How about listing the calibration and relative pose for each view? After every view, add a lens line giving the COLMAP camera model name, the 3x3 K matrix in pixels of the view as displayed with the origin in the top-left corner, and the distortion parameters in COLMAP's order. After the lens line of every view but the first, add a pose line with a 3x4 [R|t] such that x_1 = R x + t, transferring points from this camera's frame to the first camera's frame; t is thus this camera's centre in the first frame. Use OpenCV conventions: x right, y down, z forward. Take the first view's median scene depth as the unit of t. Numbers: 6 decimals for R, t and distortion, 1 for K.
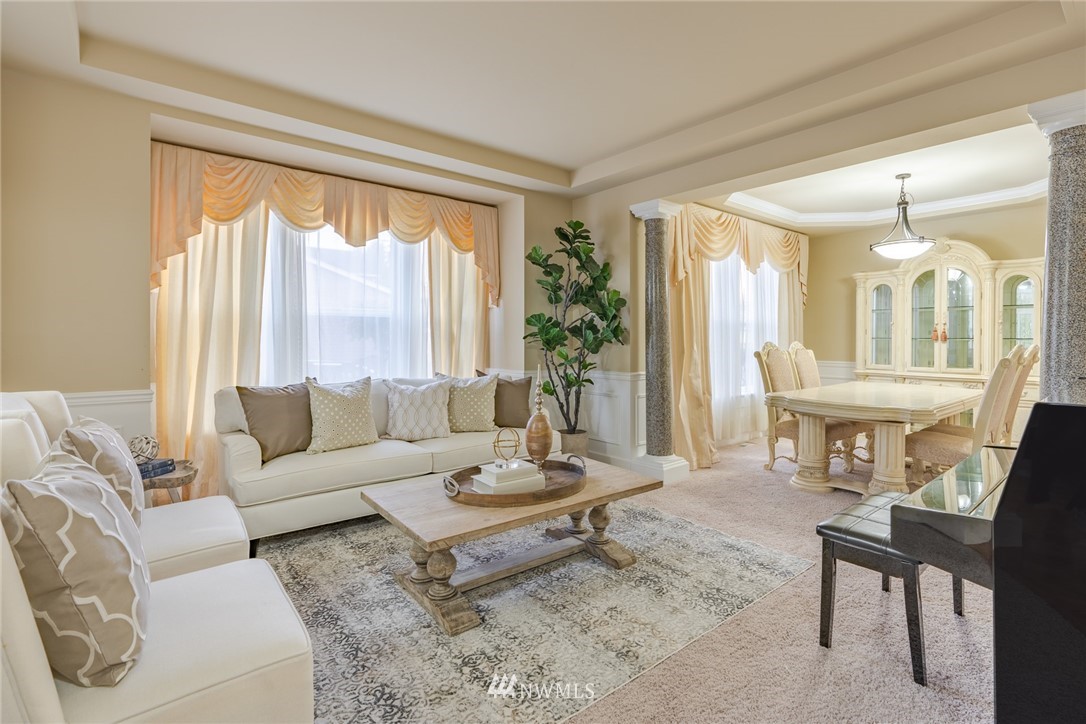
lens RADIAL K [[537.4, 0, 539.7], [0, 537.4, 342.4], [0, 0, 1]] dist [-0.005629, 0.001006]
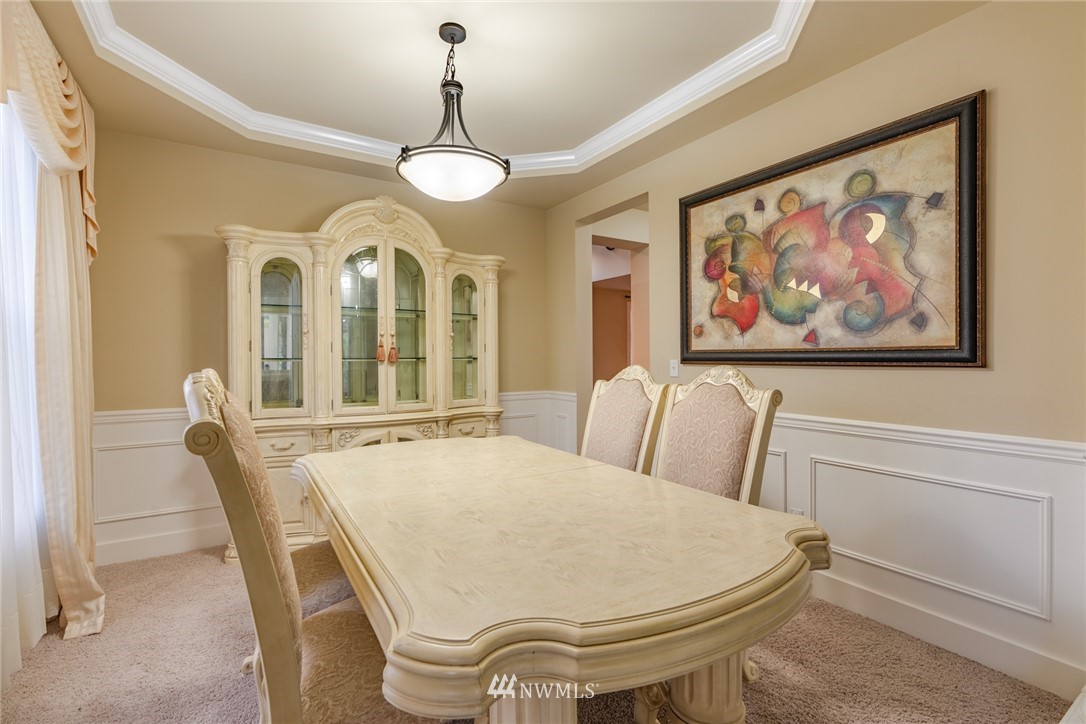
lens RADIAL K [[496.2, 0, 544.7], [0, 496.2, 365.7], [0, 0, 1]] dist [0.004622, 0.000498]
pose [[0.117287, -0.021269, 0.992870, 0.194640], [0.012635, 0.999722, 0.019923, -0.008403], [-0.993018, 0.010208, 0.117523, 0.746974]]
